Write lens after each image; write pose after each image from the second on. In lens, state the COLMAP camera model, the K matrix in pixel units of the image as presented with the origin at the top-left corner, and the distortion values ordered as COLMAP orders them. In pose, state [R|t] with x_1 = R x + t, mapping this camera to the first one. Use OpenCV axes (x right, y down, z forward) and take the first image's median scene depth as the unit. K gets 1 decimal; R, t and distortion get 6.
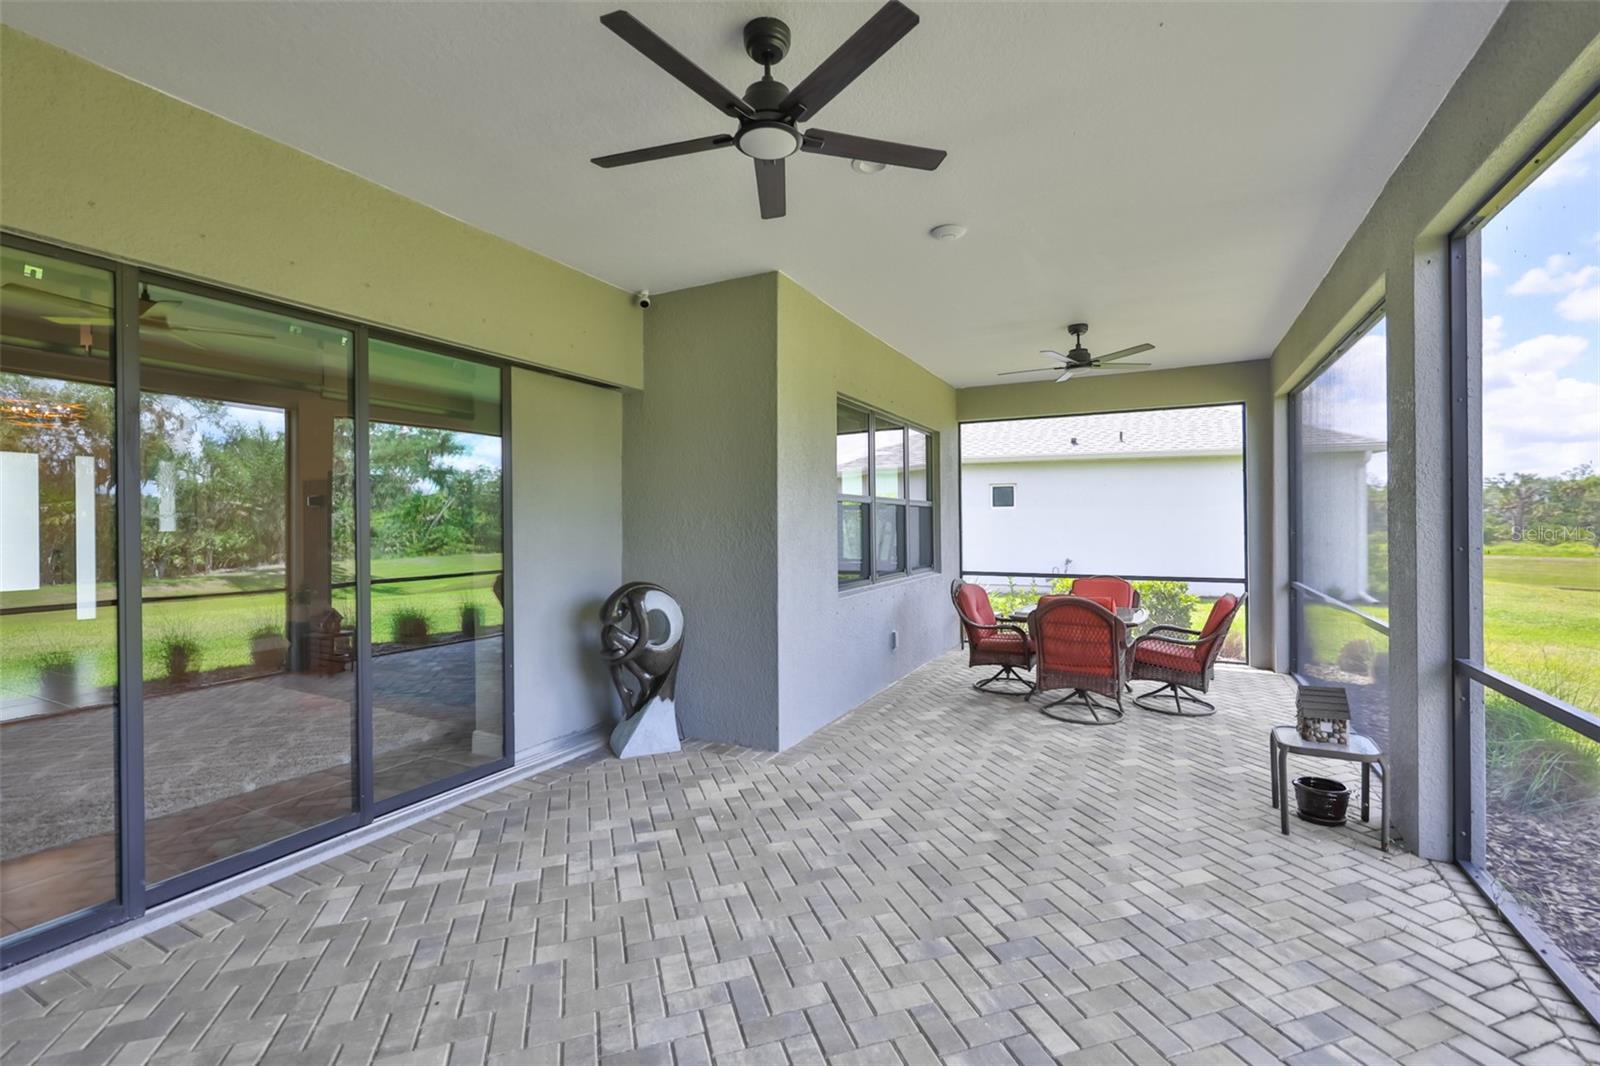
lens RADIAL K [[690.3, 0, 801.3], [0, 690.3, 533.5], [0, 0, 1]] dist [-0.005023, 0.000240]
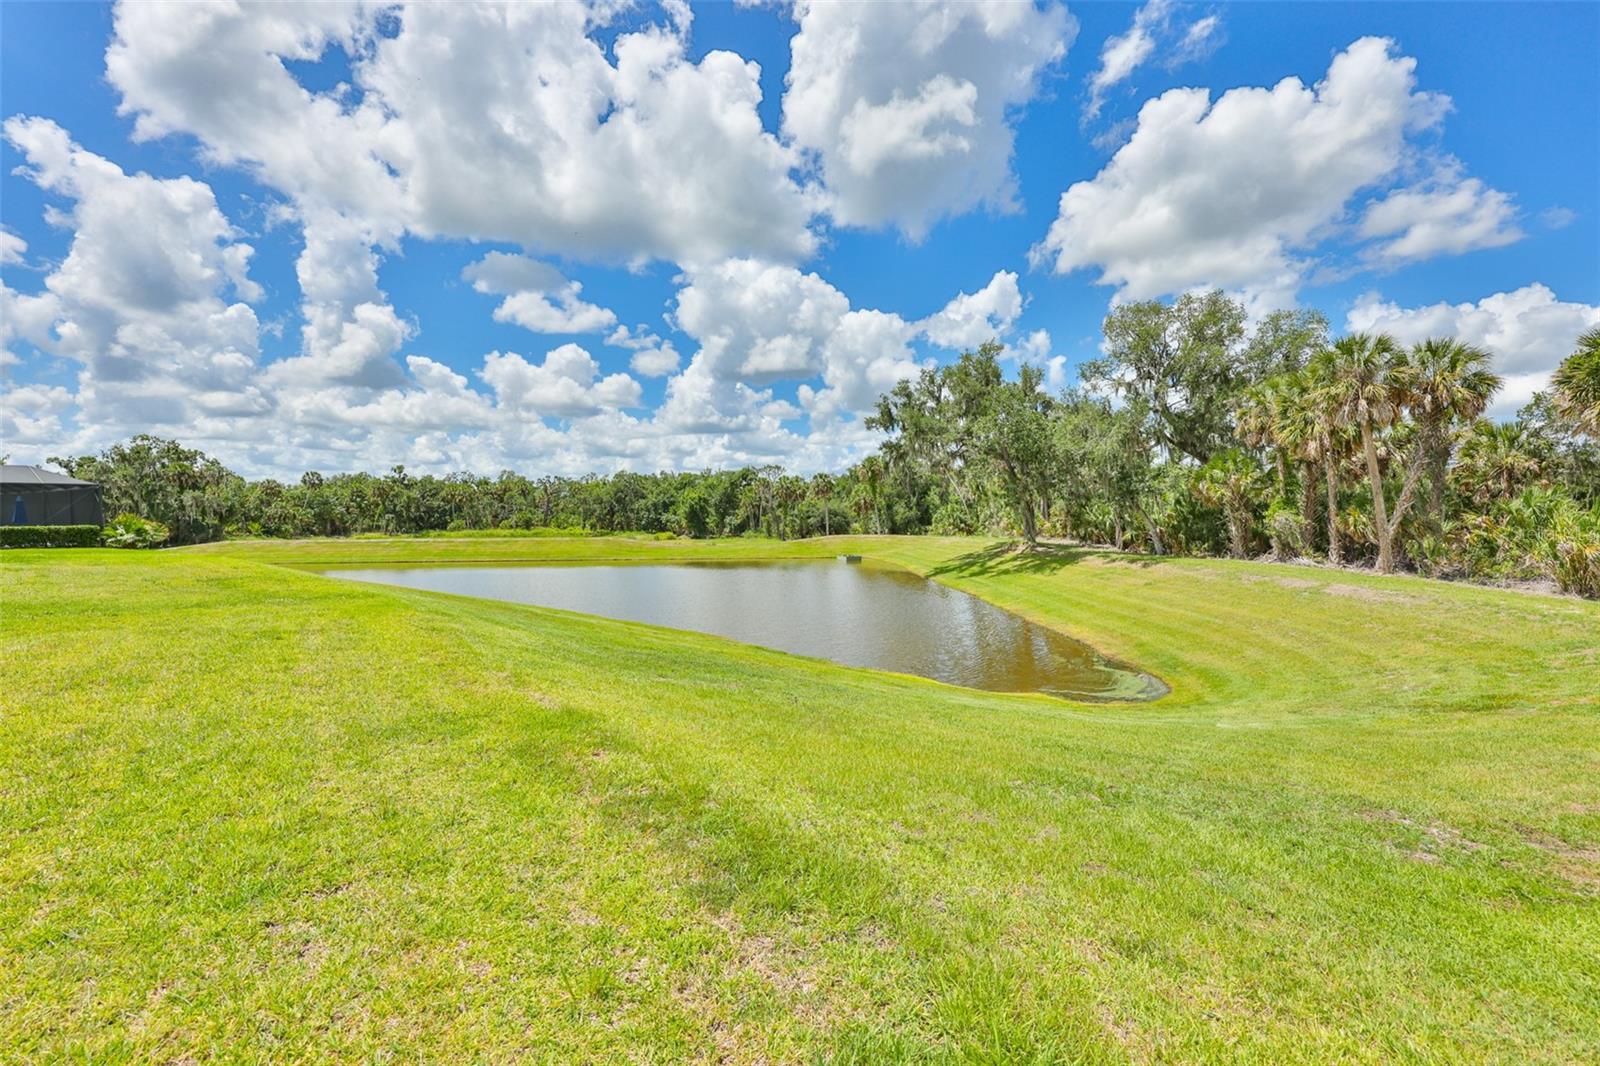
lens RADIAL K [[690.3, 0, 784.7], [0, 690.3, 526.5], [0, 0, 1]] dist [-0.005023, 0.000240]
pose [[0.451930, -0.019502, 0.891840, 1.805097], [0.017082, 0.999767, 0.013206, 0.044179], [-0.891890, 0.009267, 0.452158, -1.098449]]
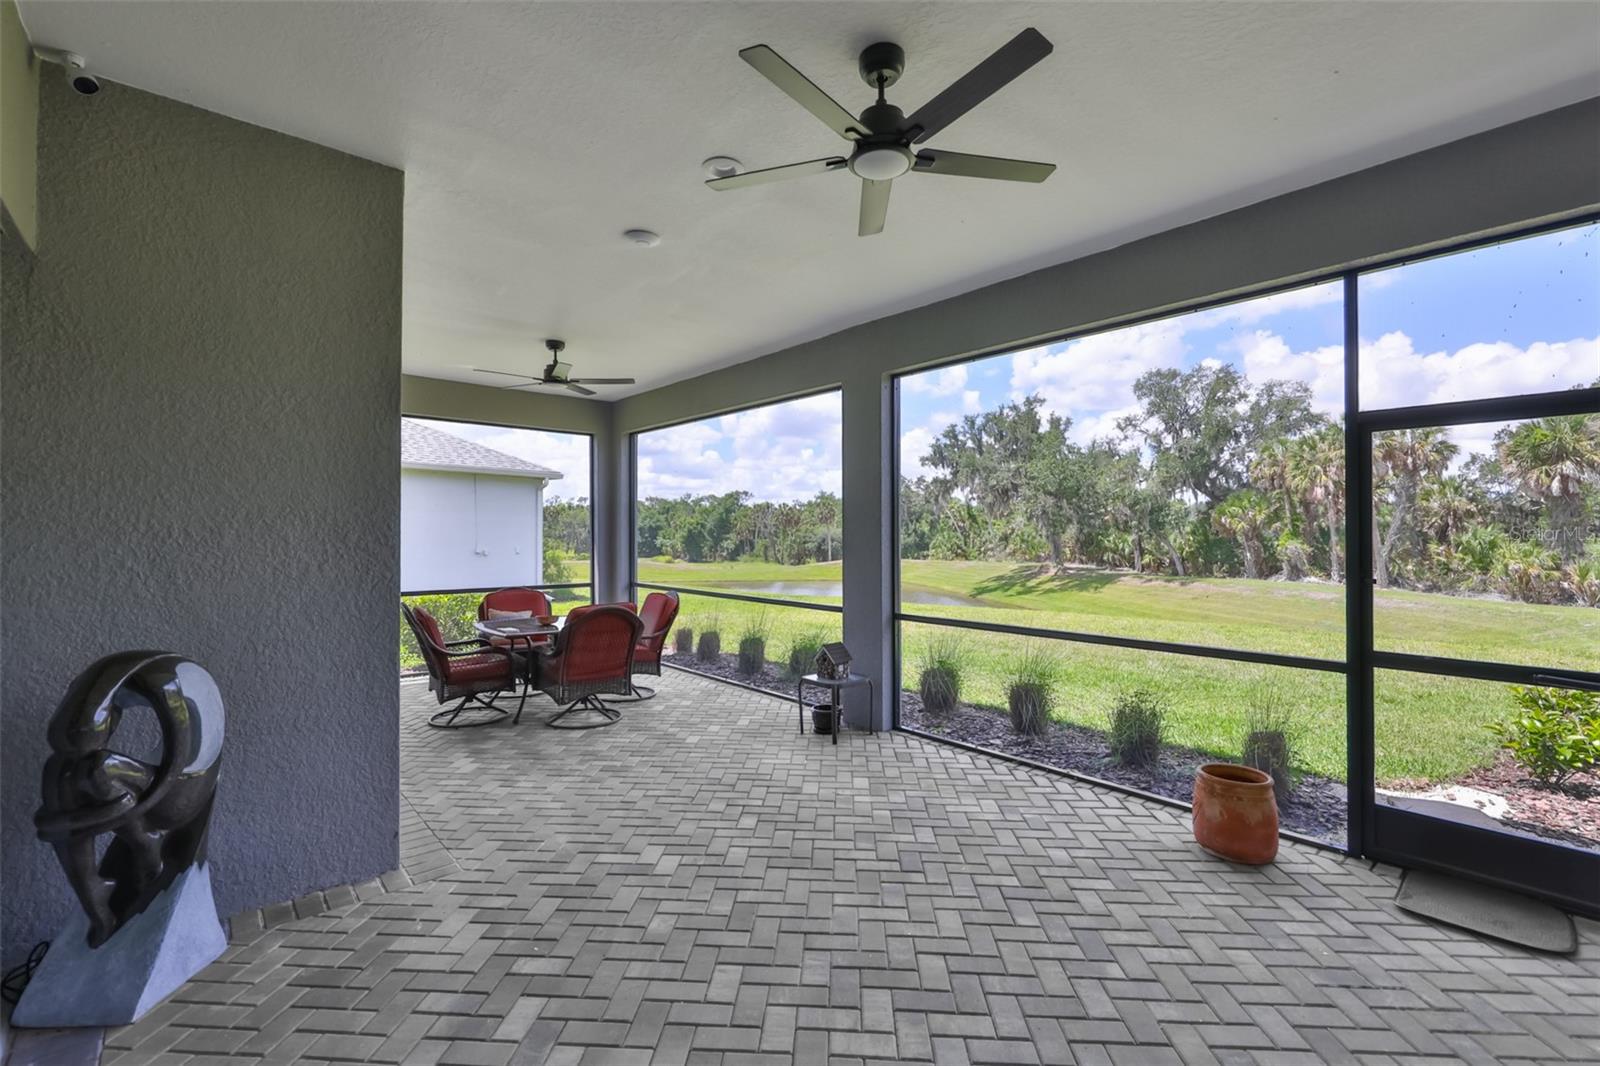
lens RADIAL K [[690.3, 0, 794.6], [0, 690.3, 530.2], [0, 0, 1]] dist [-0.005023, 0.000240]
pose [[0.367675, 0.010717, 0.929893, -0.469297], [0.010795, 0.999817, -0.015791, -0.003274], [-0.929892, 0.015844, 0.367492, 0.337906]]
